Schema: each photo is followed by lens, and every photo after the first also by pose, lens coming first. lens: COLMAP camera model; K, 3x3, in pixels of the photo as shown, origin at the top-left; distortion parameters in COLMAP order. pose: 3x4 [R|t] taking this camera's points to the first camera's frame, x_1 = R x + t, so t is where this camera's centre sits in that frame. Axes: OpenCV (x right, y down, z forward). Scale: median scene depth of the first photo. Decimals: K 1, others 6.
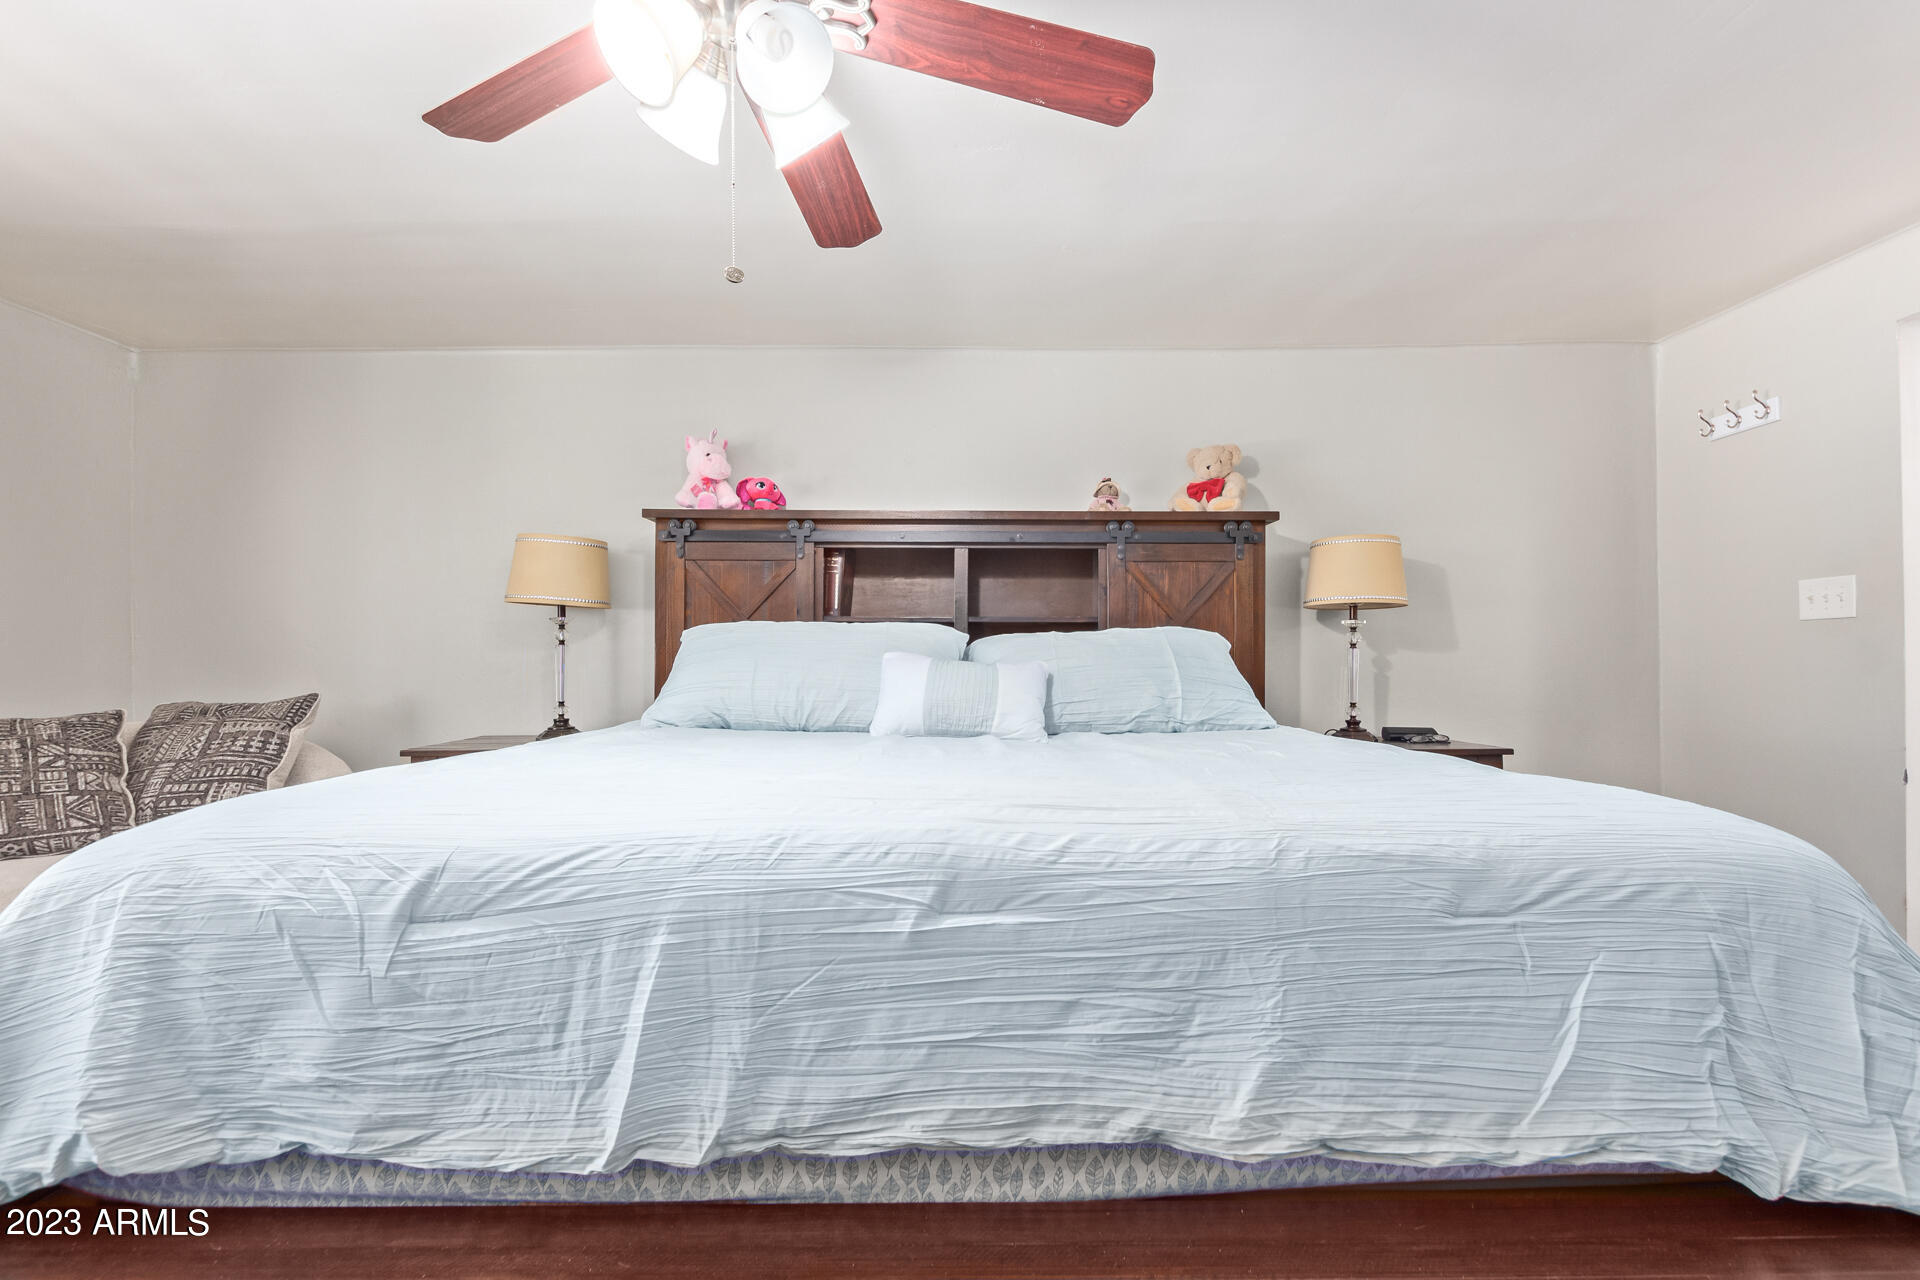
lens RADIAL K [[890.8, 0, 965.6], [0, 890.8, 644.7], [0, 0, 1]] dist [0.008980, -0.002264]
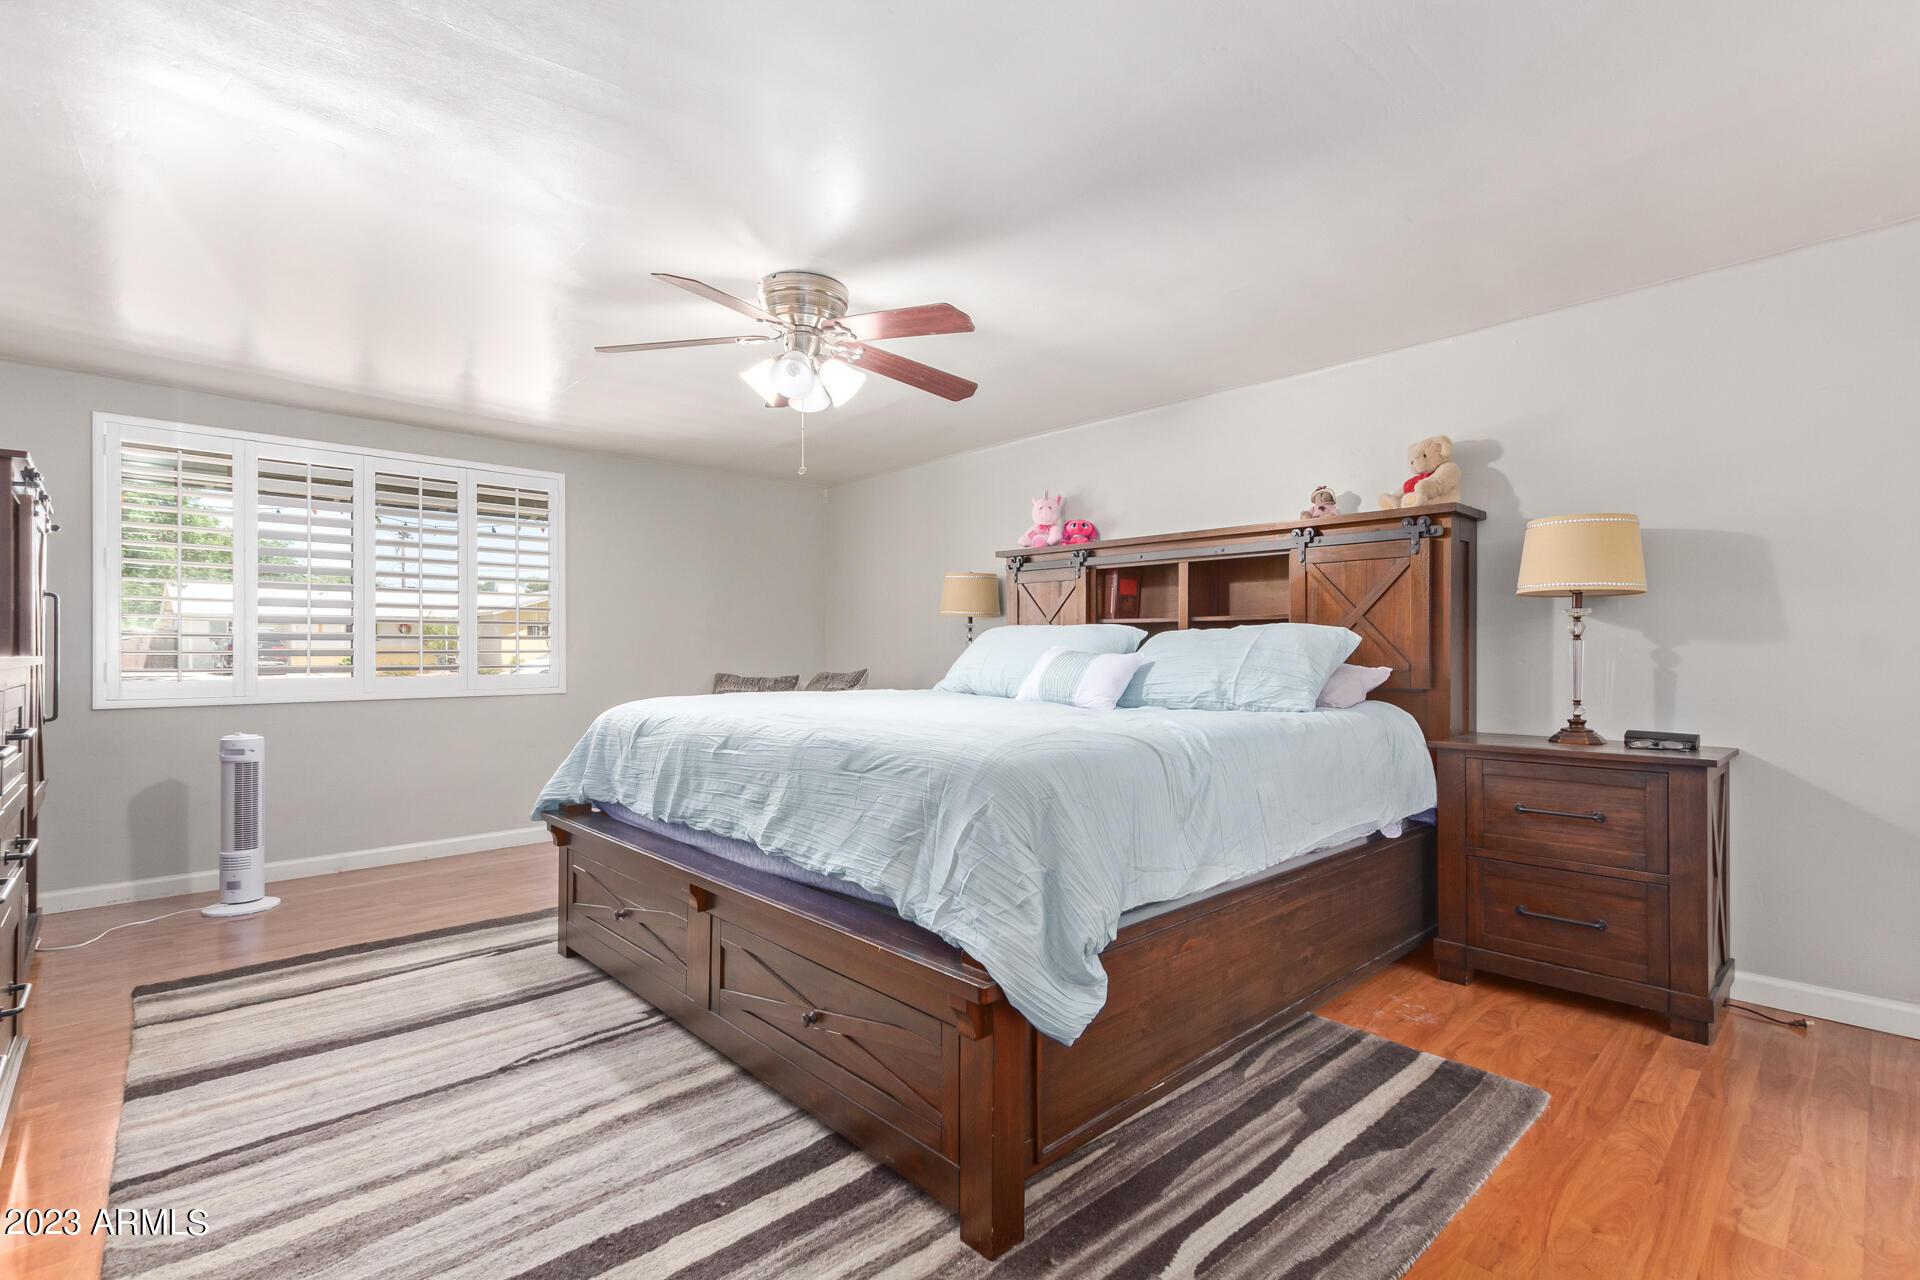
lens RADIAL K [[890.8, 0, 962.6], [0, 890.8, 650.8], [0, 0, 1]] dist [0.008980, -0.002264]
pose [[0.674484, 0.002184, -0.738286, 0.728305], [0.010498, 0.999866, 0.012548, -0.003094], [0.738215, -0.016214, 0.674371, -0.074896]]
